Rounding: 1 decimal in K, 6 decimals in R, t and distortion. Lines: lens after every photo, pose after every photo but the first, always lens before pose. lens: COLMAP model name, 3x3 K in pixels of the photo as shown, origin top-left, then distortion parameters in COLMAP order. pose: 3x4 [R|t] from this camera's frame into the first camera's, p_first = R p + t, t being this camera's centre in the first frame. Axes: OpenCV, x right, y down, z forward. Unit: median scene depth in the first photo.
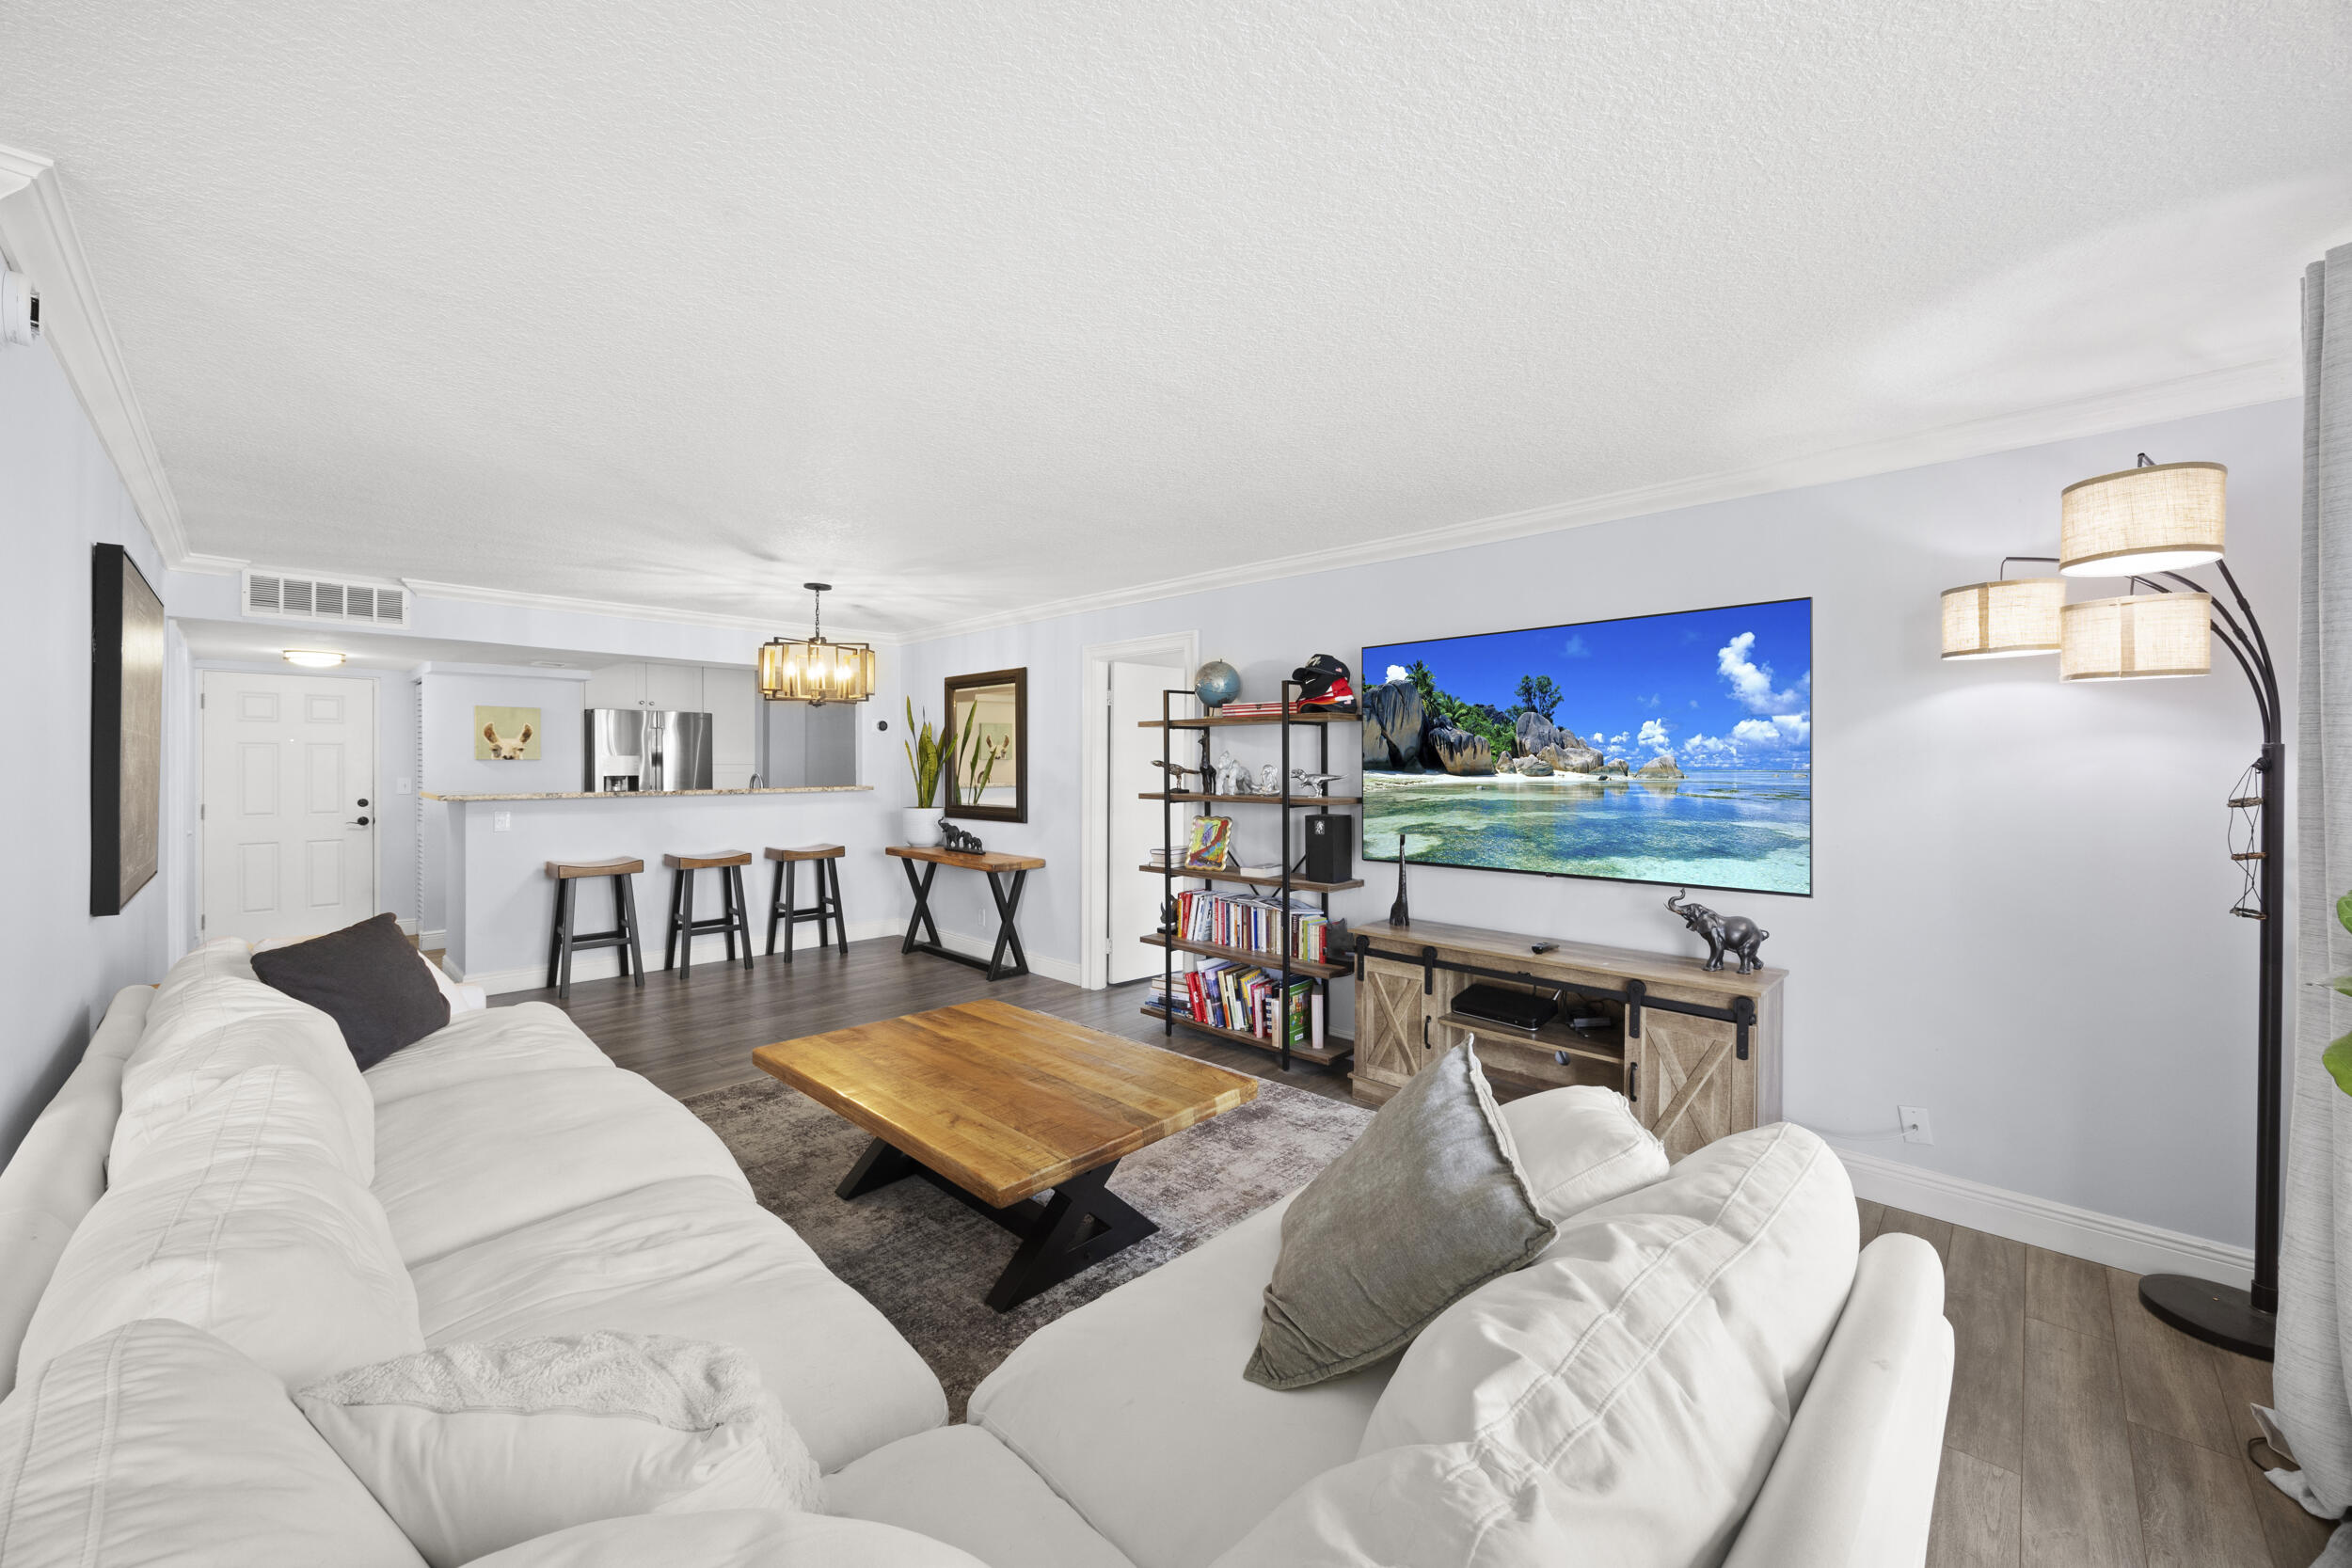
lens RADIAL K [[898.4, 0, 1163.5], [0, 898.4, 770.7], [0, 0, 1]] dist [-0.004754, 0.000782]
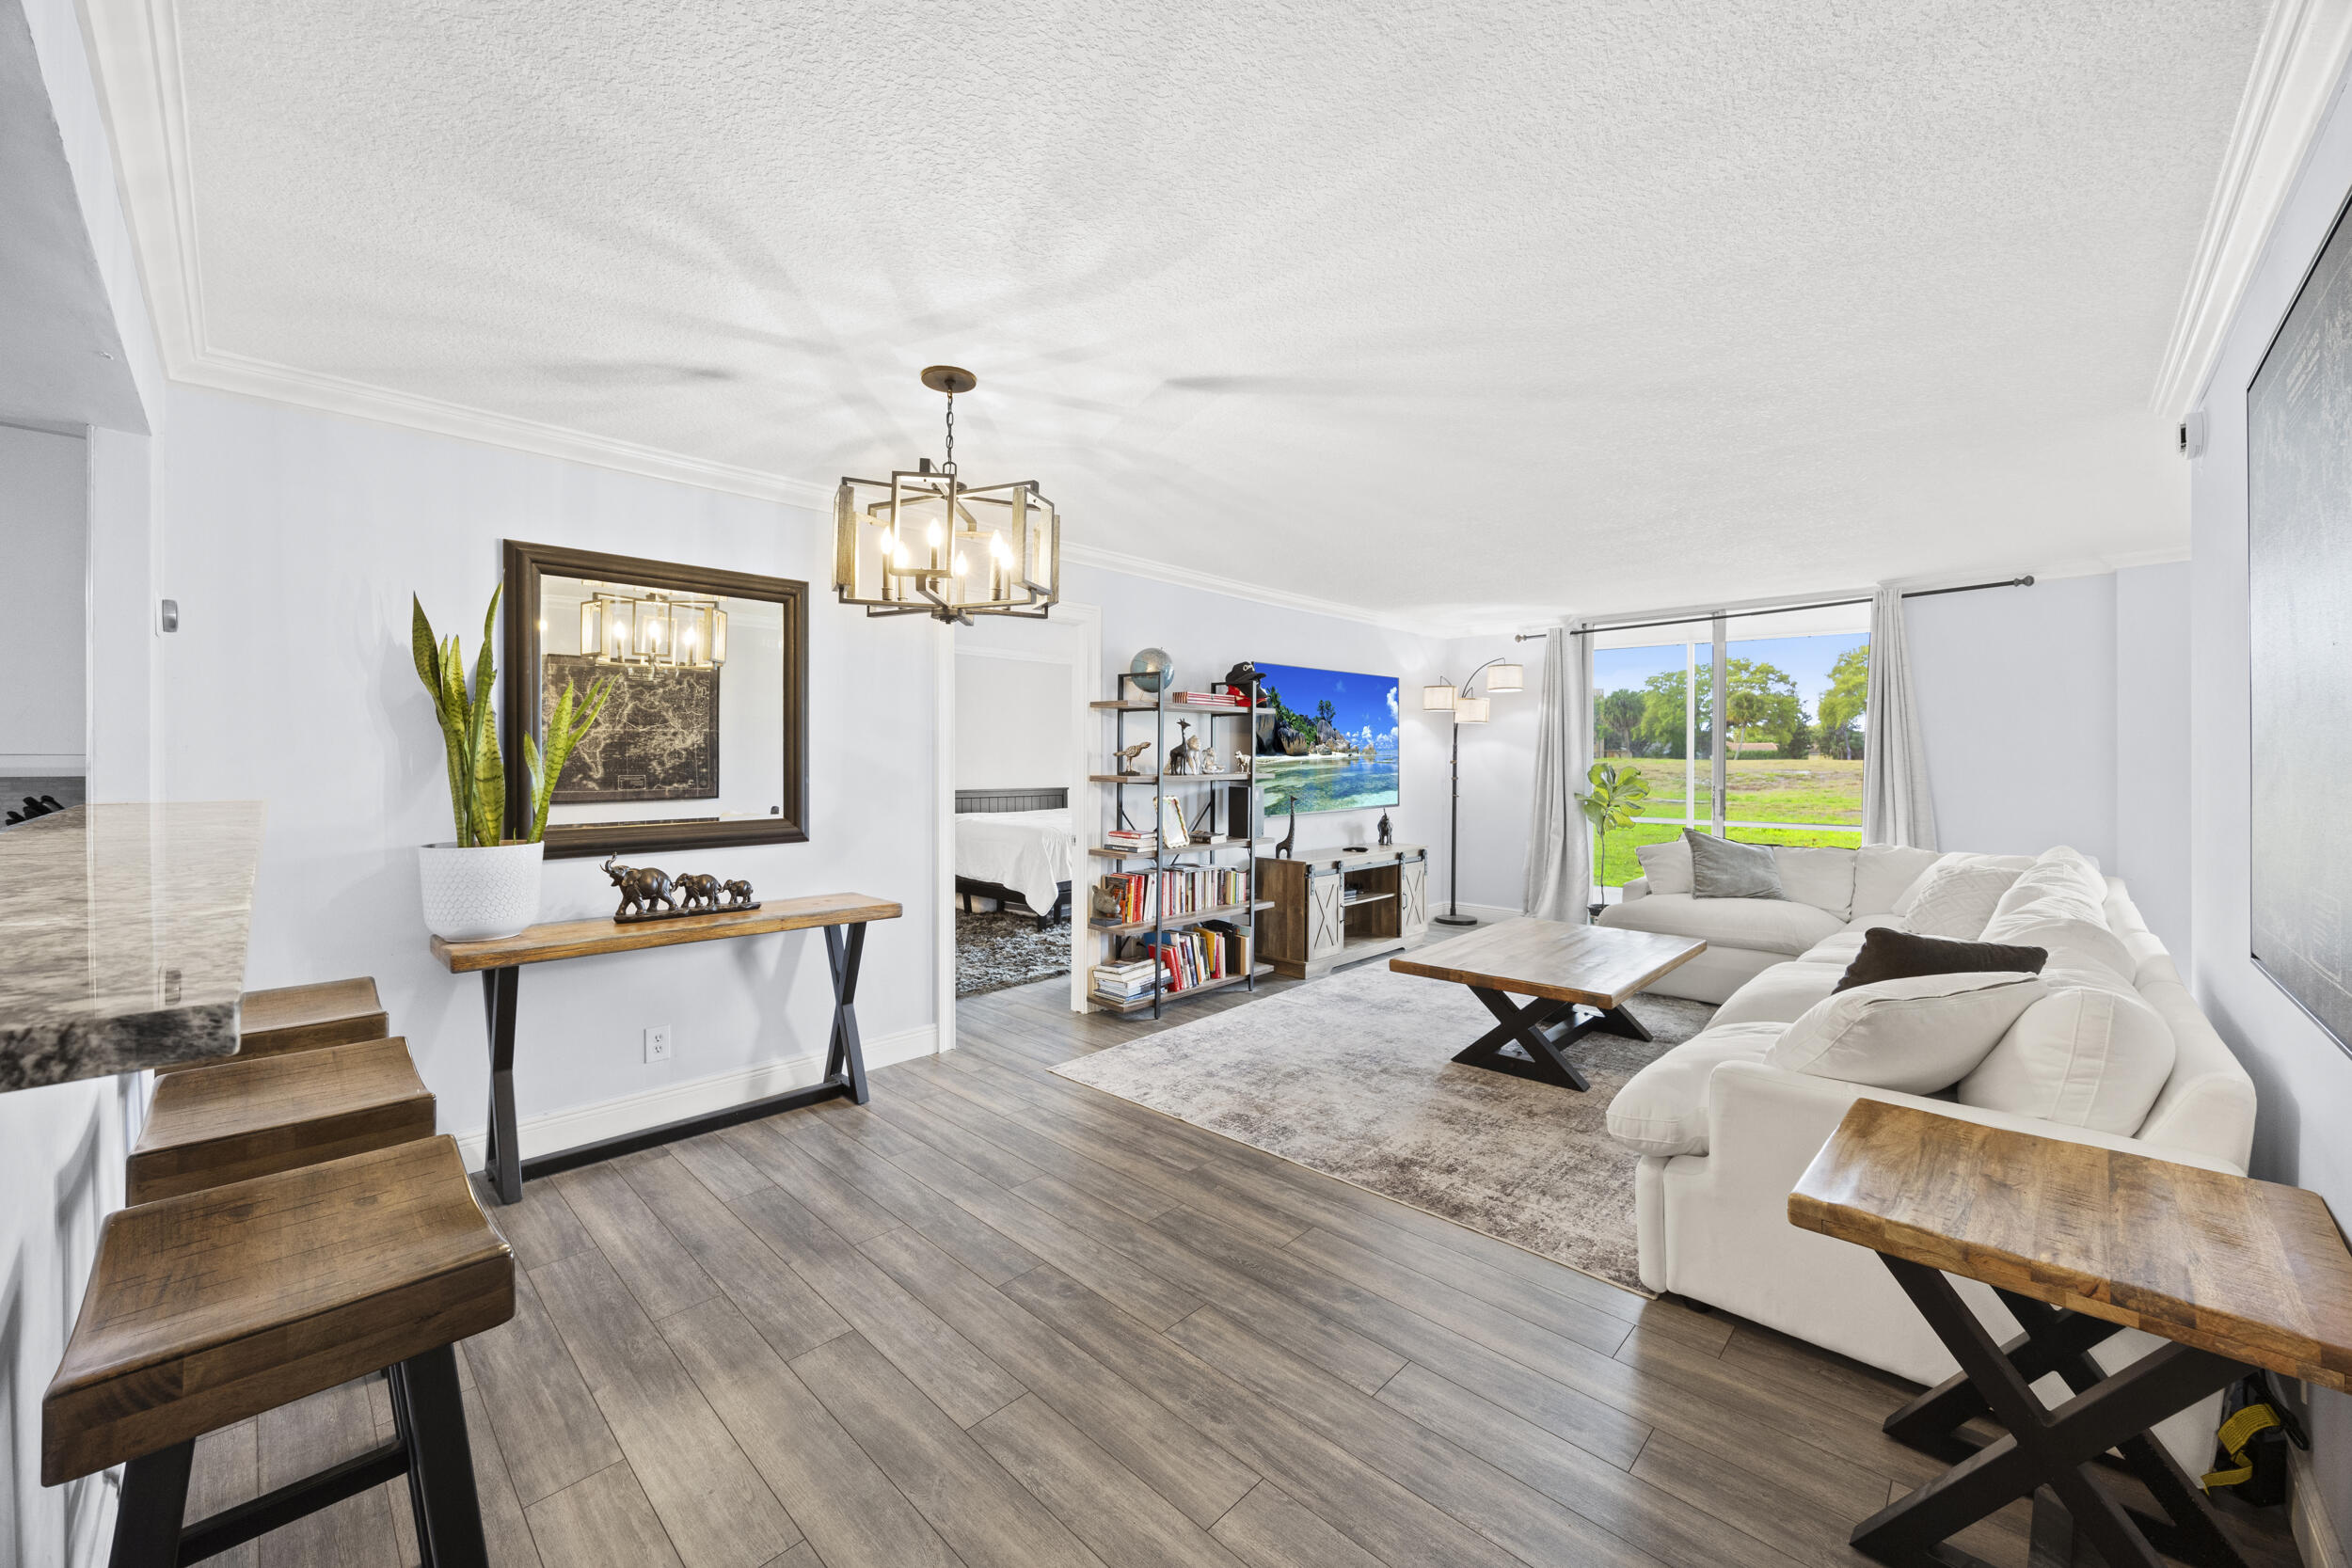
lens RADIAL K [[898.4, 0, 1183.9], [0, 898.4, 763.8], [0, 0, 1]] dist [-0.004754, 0.000782]
pose [[-0.024541, -0.009659, 0.999652, -0.959275], [0.007850, 0.999921, 0.009855, 0.003079], [-0.999668, 0.008089, -0.024463, 0.958129]]
